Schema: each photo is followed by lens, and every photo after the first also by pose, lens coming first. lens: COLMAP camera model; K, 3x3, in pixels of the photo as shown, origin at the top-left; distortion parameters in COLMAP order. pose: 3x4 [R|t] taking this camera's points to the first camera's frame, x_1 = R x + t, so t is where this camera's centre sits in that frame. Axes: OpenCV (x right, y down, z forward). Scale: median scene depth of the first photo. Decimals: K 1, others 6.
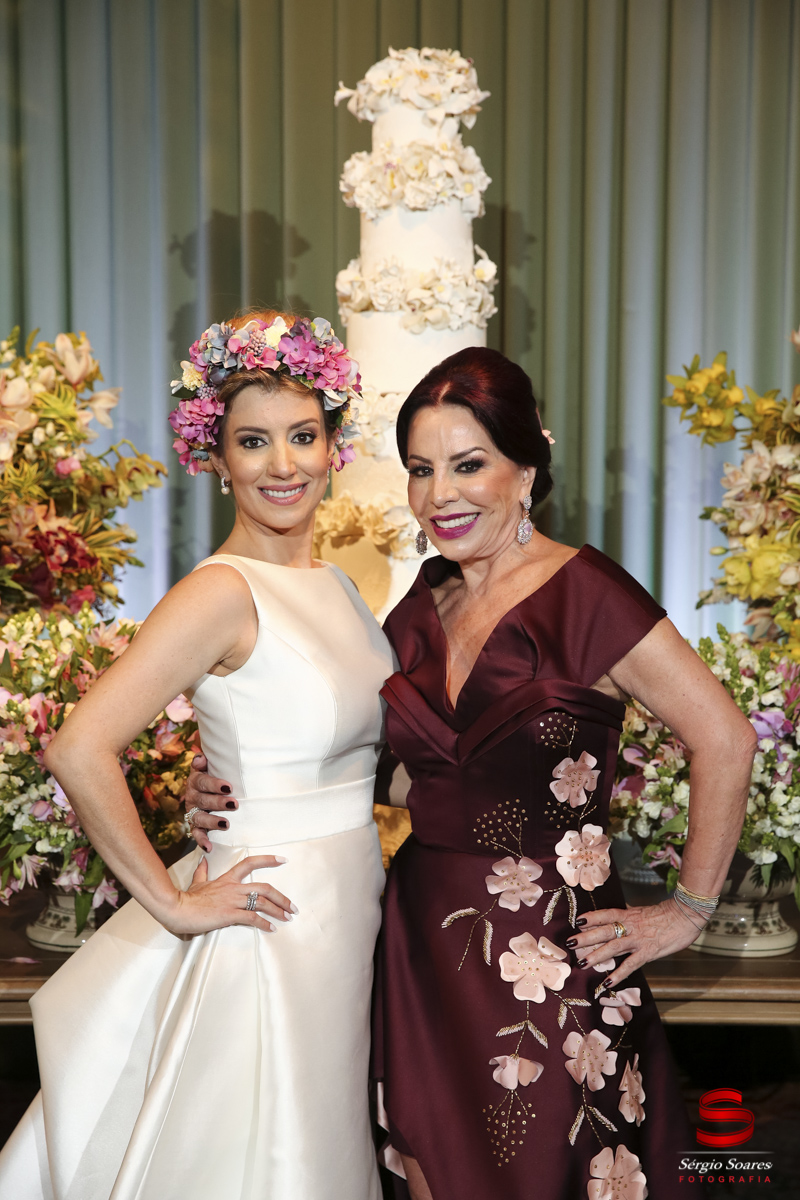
lens RADIAL K [[1961.4, 0, 403.3], [0, 1961.4, 607.3], [0, 0, 1]] dist [0.180808, 0.000000]
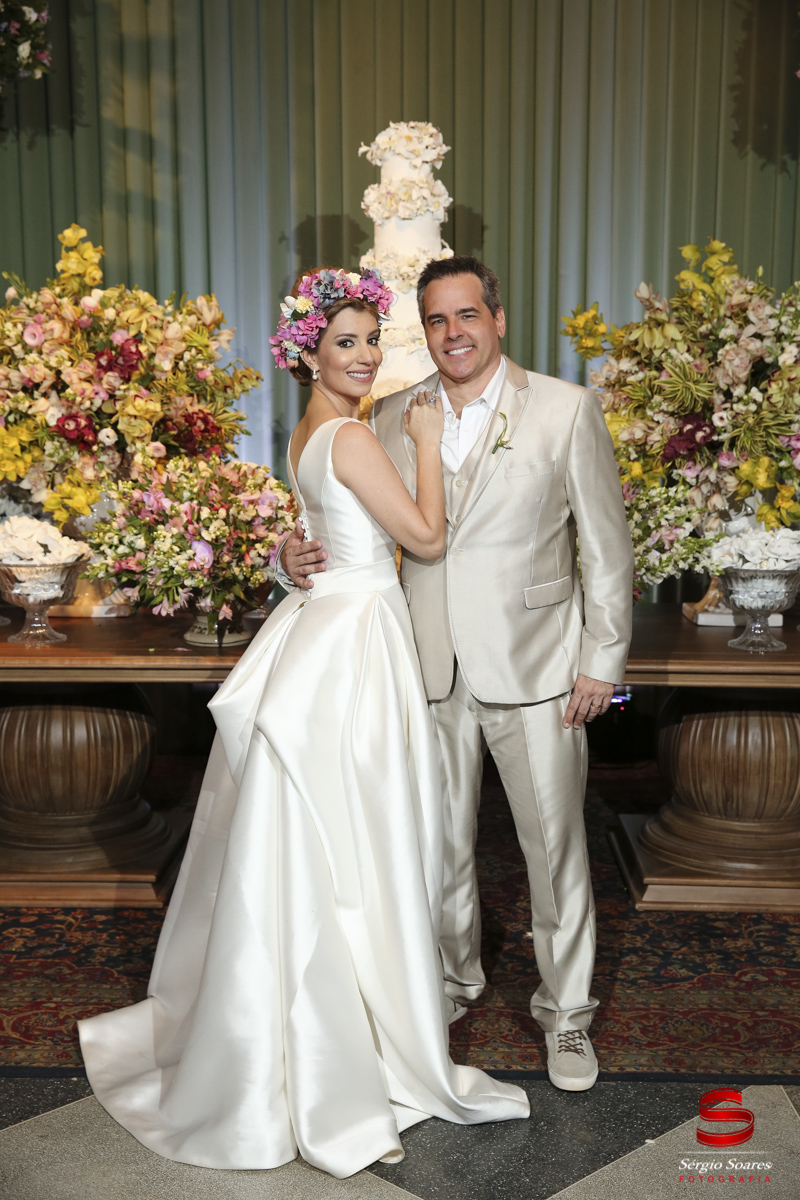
lens RADIAL K [[1461.6, 0, 399.9], [0, 1461.6, 599.7], [0, 0, 1]] dist [0.083733, 0.000000]
pose [[0.998648, 0.000032, -0.051983, 0.065875], [0.003762, 0.997333, 0.072892, 0.031425], [0.051847, -0.072989, 0.995984, -0.272323]]
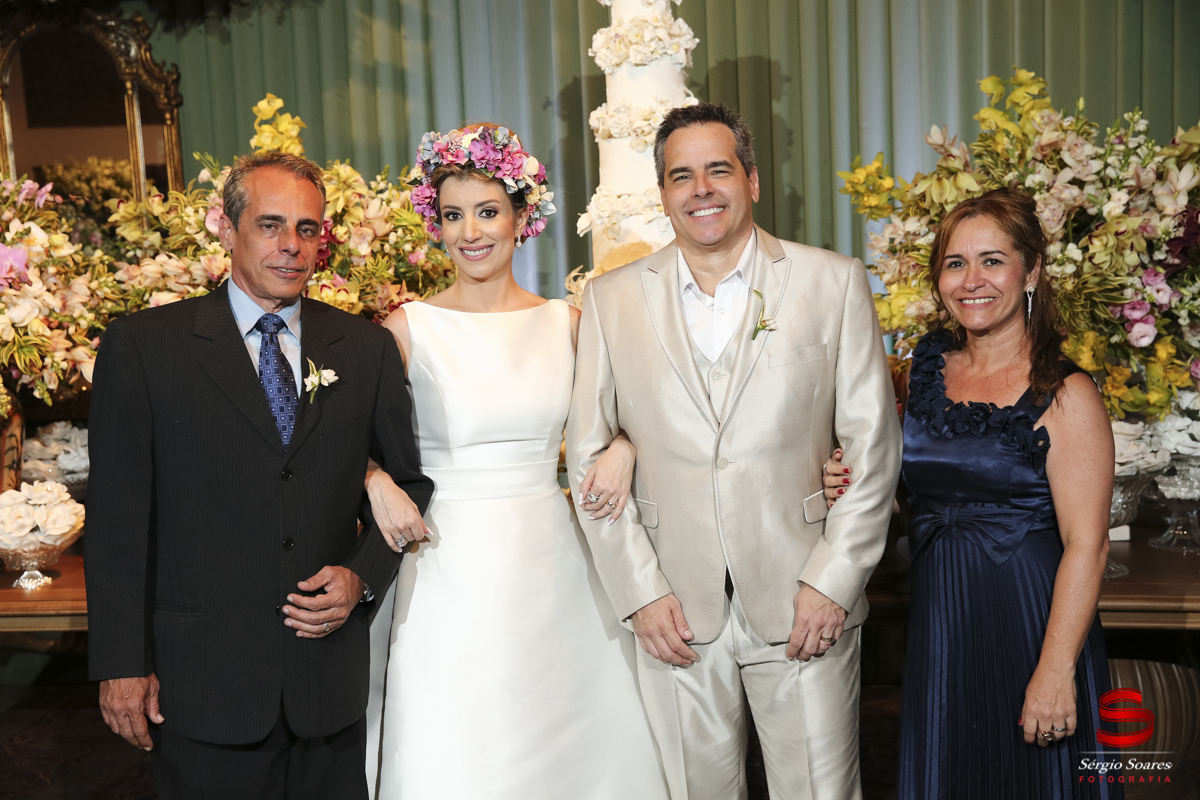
lens RADIAL K [[1461.6, 0, 601.6], [0, 1461.6, 401.4], [0, 0, 1]] dist [0.083733, 0.000000]
pose [[0.984377, -0.031423, -0.173248, 0.152930], [0.035252, 0.999196, 0.019071, 0.019659], [0.172509, -0.024880, 0.984694, -0.052459]]
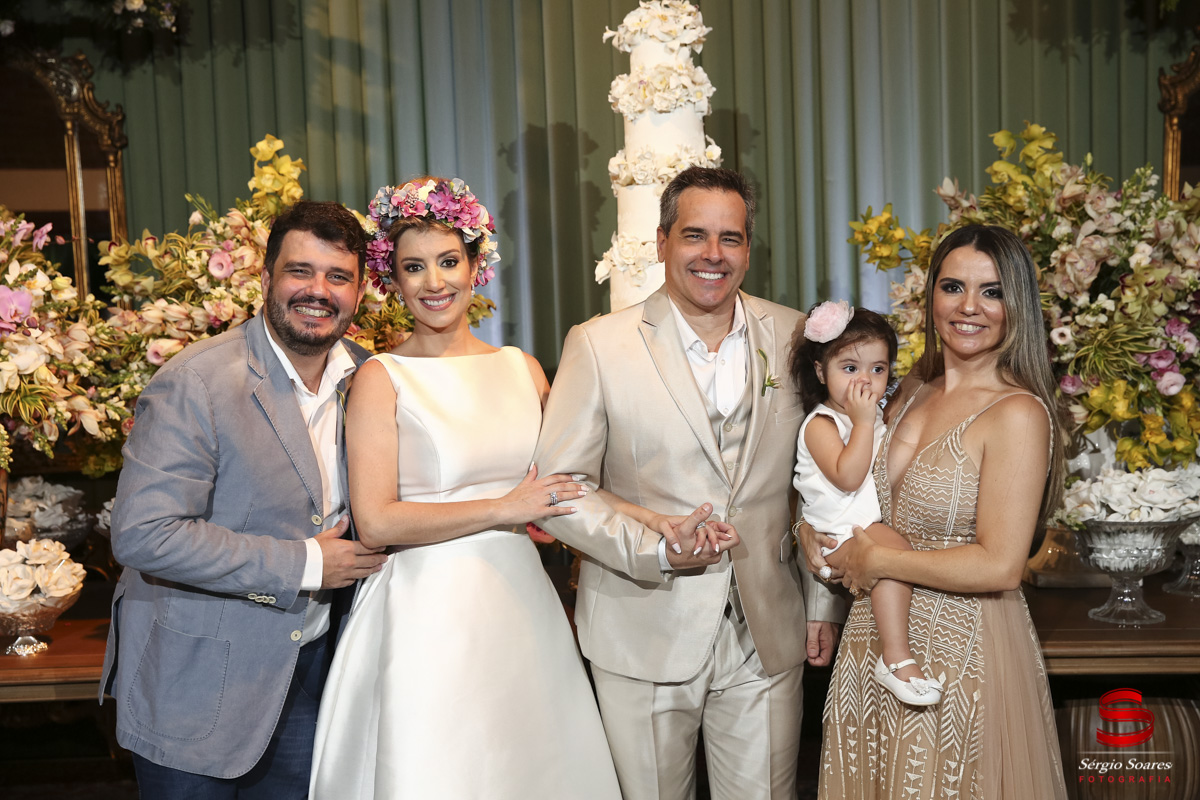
lens RADIAL K [[1461.6, 0, 601.2], [0, 1461.6, 406.0], [0, 0, 1]] dist [0.083733, 0.000000]
pose [[0.997212, -0.038504, -0.063913, 0.021486], [0.037823, 0.999214, -0.011833, 0.019378], [0.064319, 0.009383, 0.997885, -0.047531]]
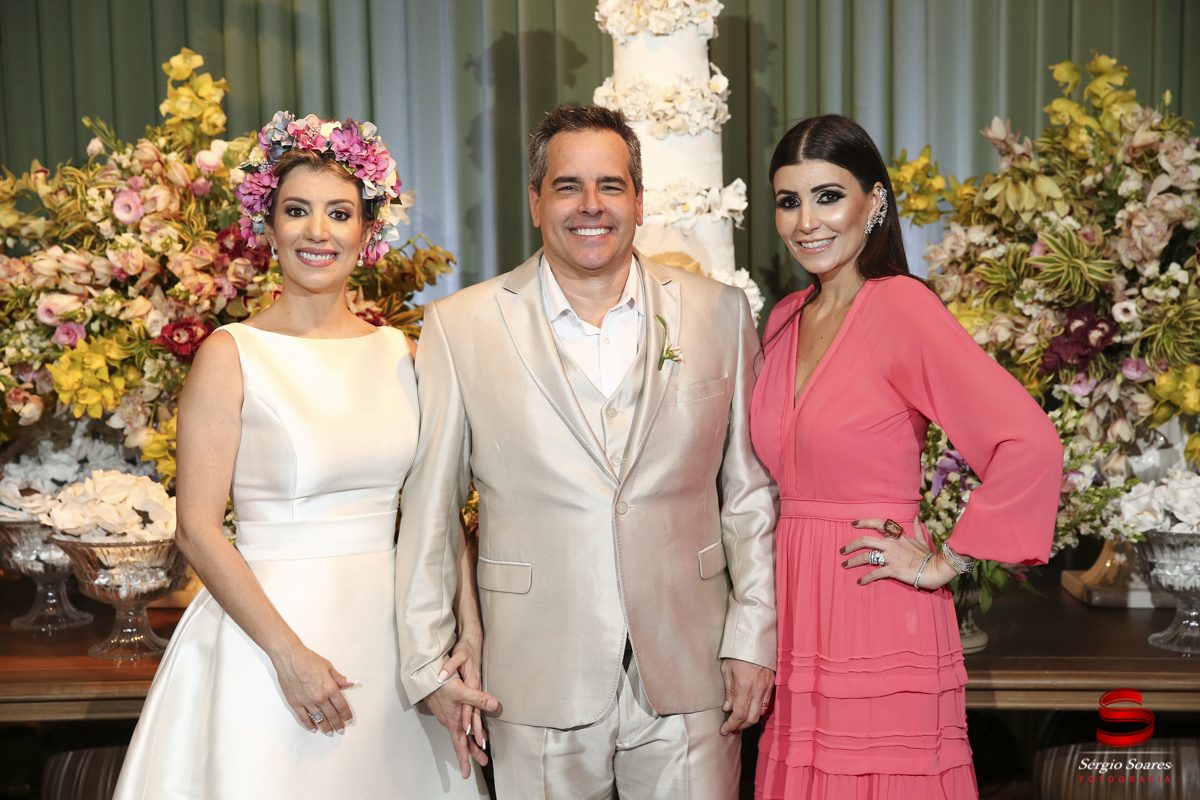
lens RADIAL K [[1872.7, 0, 599.1], [0, 1872.7, 401.4], [0, 0, 1]] dist [0.172238, 0.000000]
pose [[0.998510, -0.019251, -0.051068, 0.023712], [0.019885, 0.999731, 0.011936, 0.004690], [0.050824, -0.012934, 0.998624, -0.133398]]
